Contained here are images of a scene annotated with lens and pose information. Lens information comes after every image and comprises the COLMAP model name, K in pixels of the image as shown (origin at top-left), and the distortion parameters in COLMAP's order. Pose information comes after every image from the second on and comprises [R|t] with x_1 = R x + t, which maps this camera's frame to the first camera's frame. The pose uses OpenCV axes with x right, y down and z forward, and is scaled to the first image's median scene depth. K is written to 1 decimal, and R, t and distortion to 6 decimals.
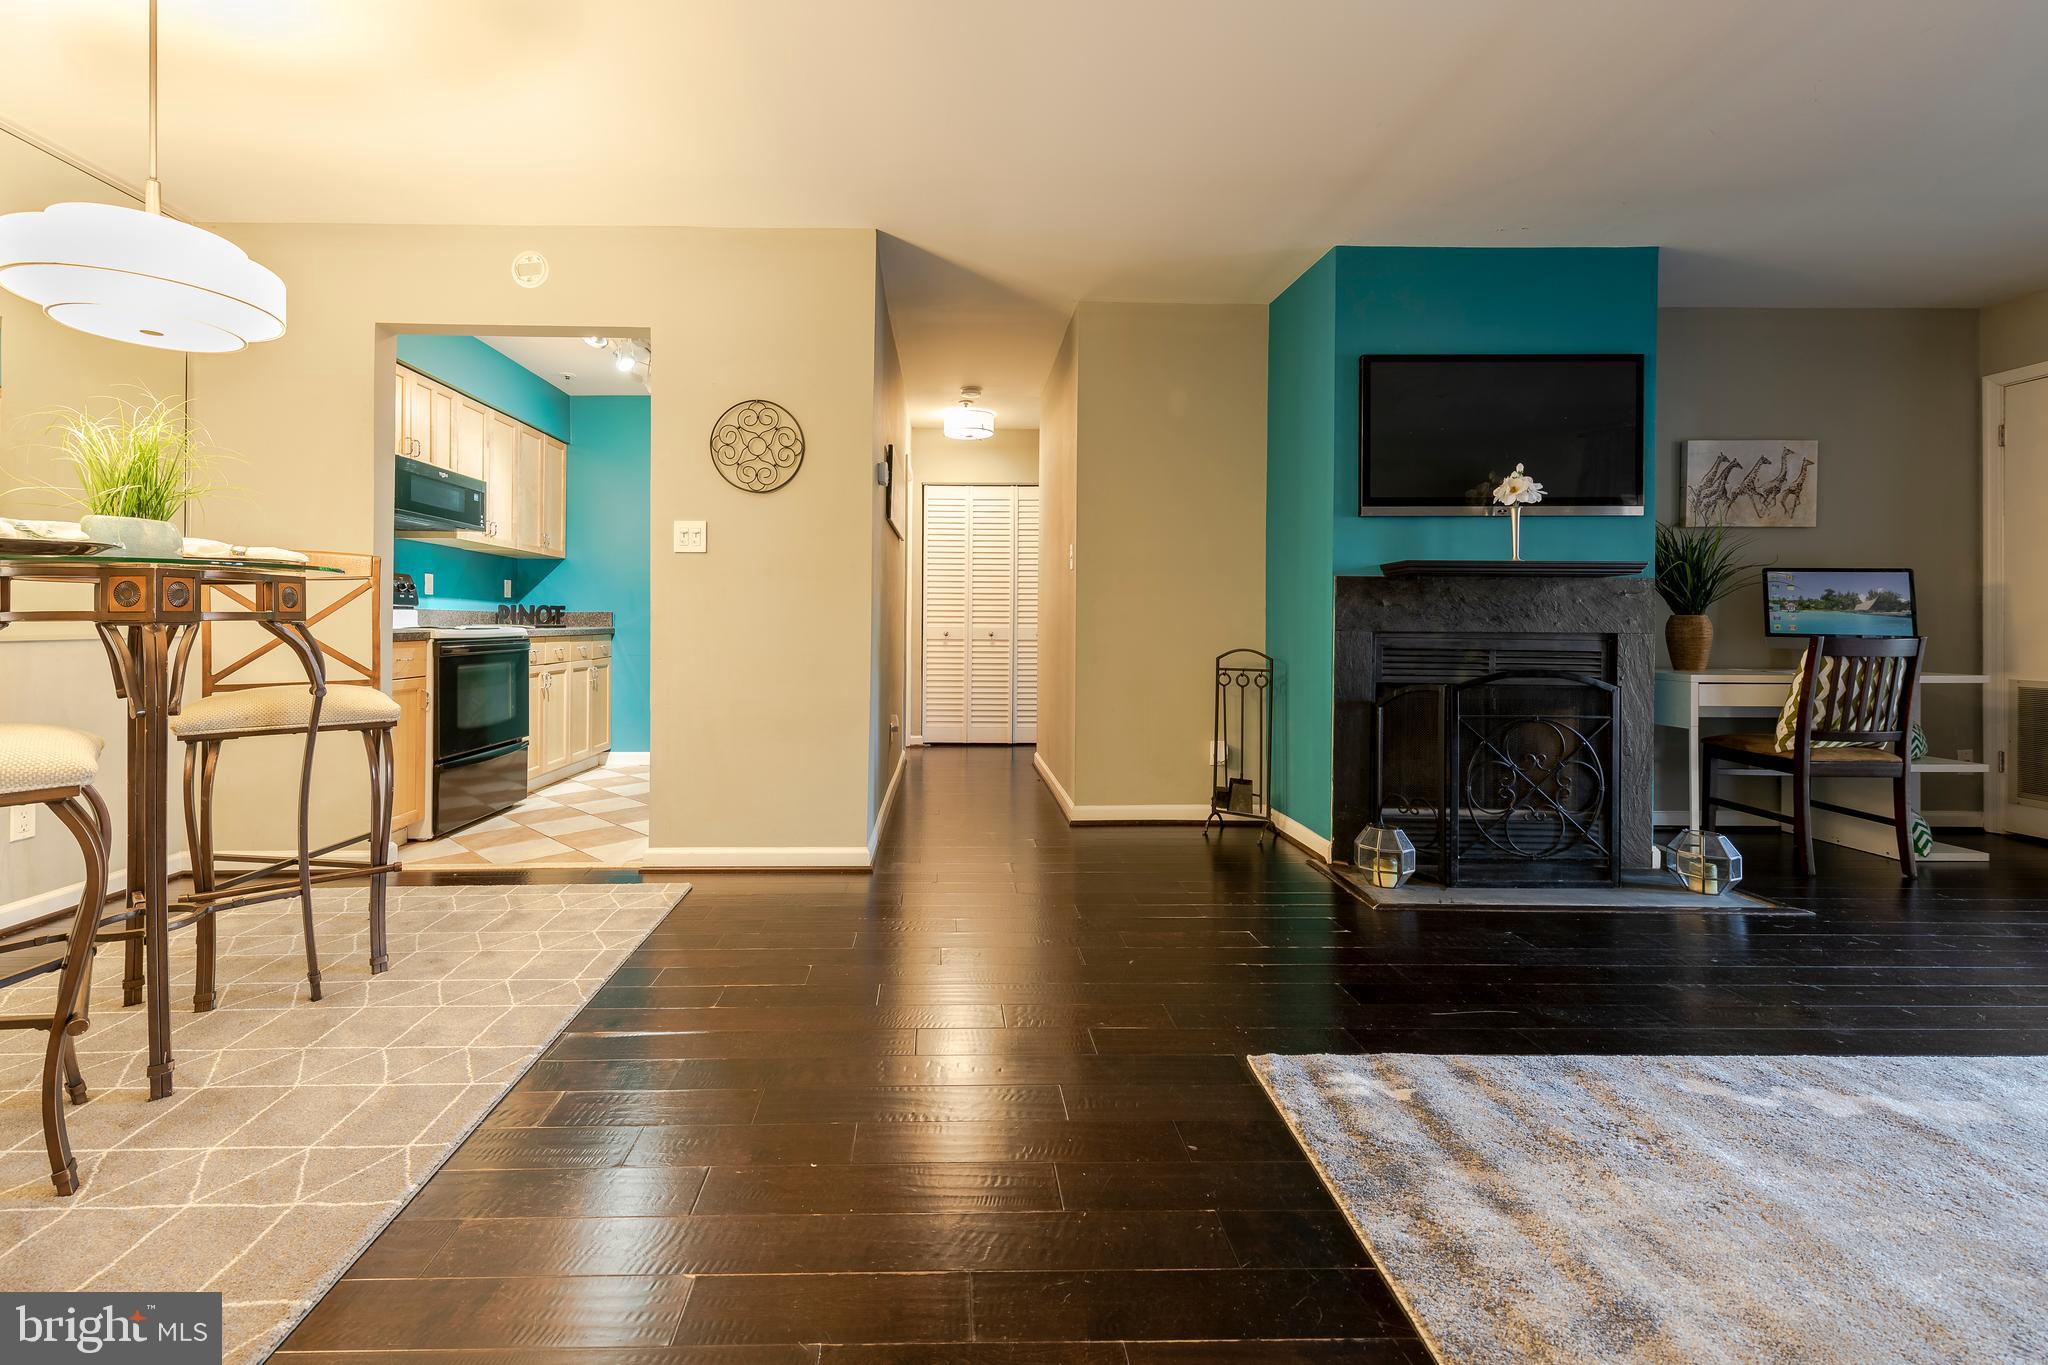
lens RADIAL K [[838.9, 0, 966.3], [0, 838.9, 618.8], [0, 0, 1]] dist [0.007095, -0.000912]
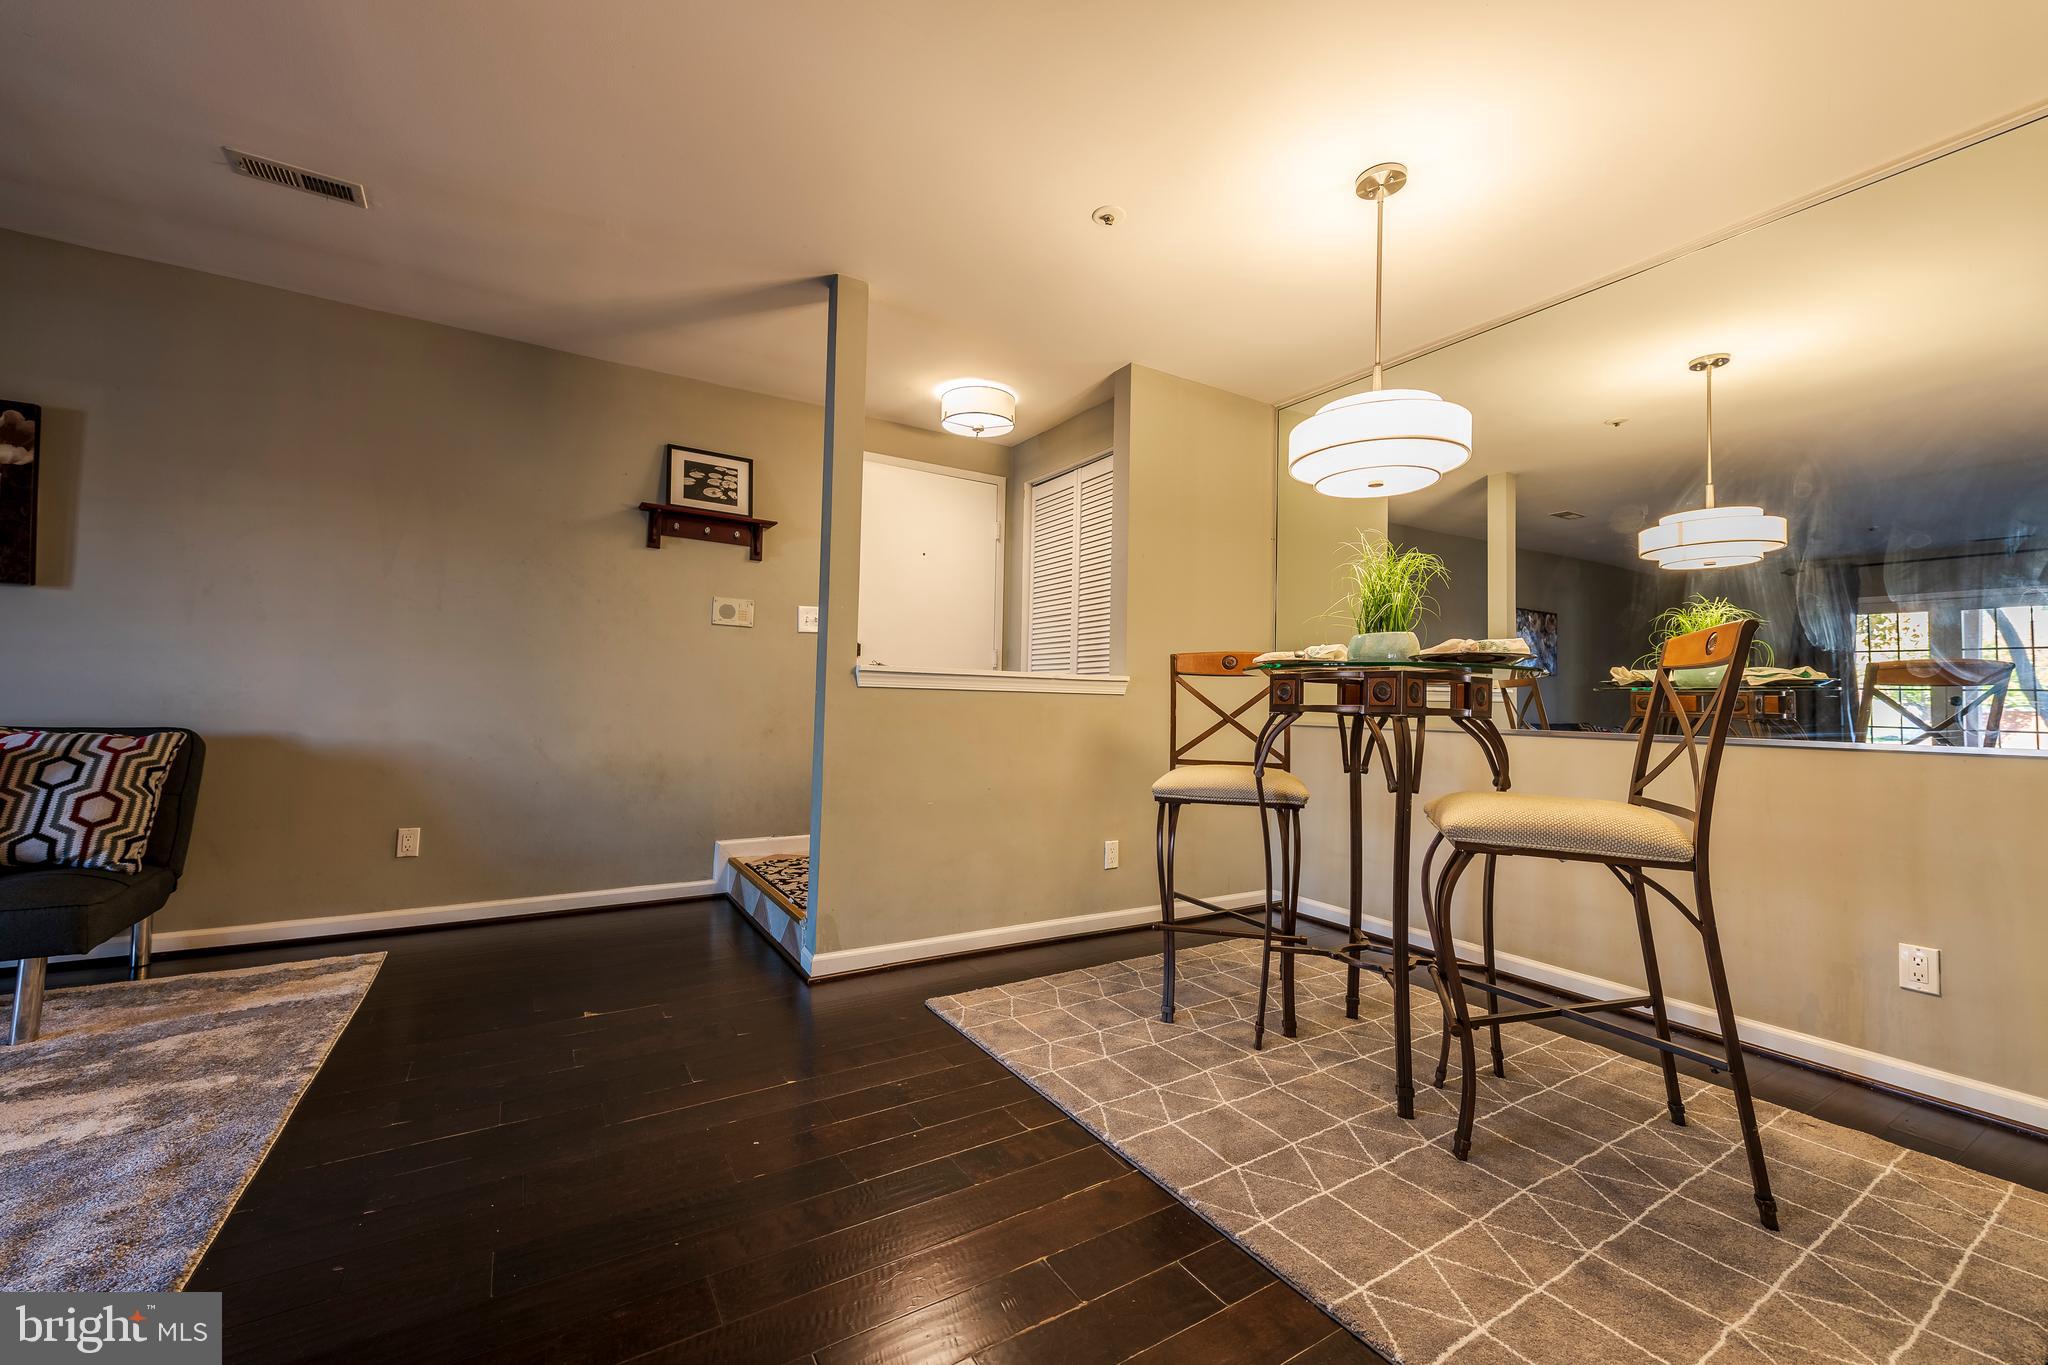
lens RADIAL K [[803.5, 0, 1028.3], [0, 803.5, 677.4], [0, 0, 1]] dist [0.016053, -0.004067]
pose [[-0.861227, -0.037502, -0.506835, 0.044243], [-0.023759, 0.999154, -0.033558, 0.000962], [0.507665, -0.016859, -0.861390, 0.965162]]
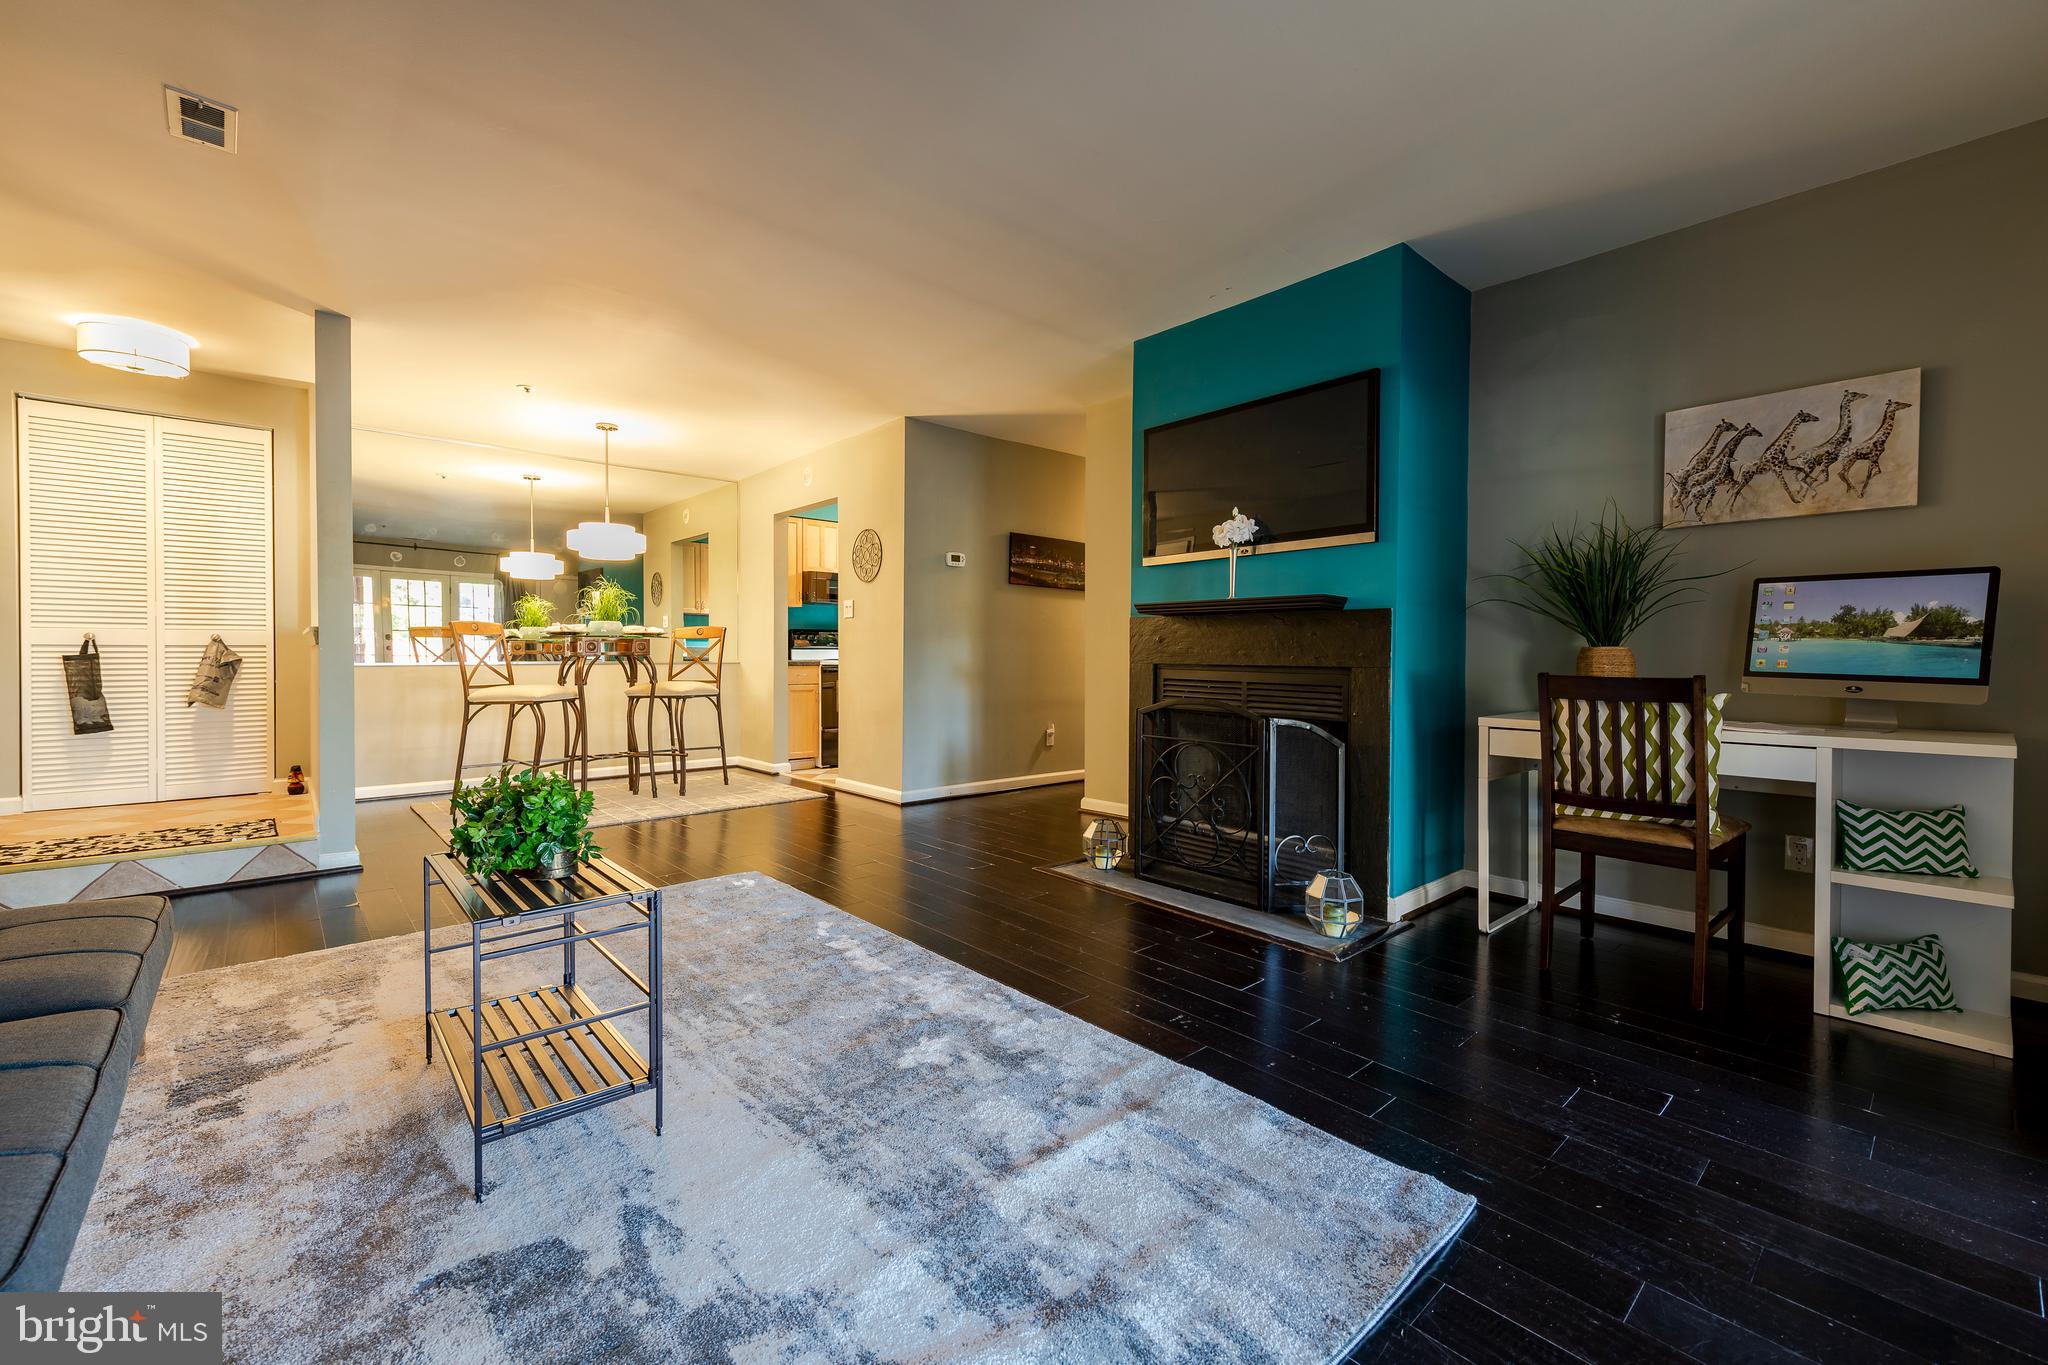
lens RADIAL K [[837.6, 0, 1032.4], [0, 837.6, 660.3], [0, 0, 1]] dist [0.009186, -0.000359]
pose [[0.656393, 0.004624, -0.754405, 1.233318], [0.001816, 0.999969, 0.007709, 0.001348], [0.754417, -0.006430, 0.656364, 0.101211]]
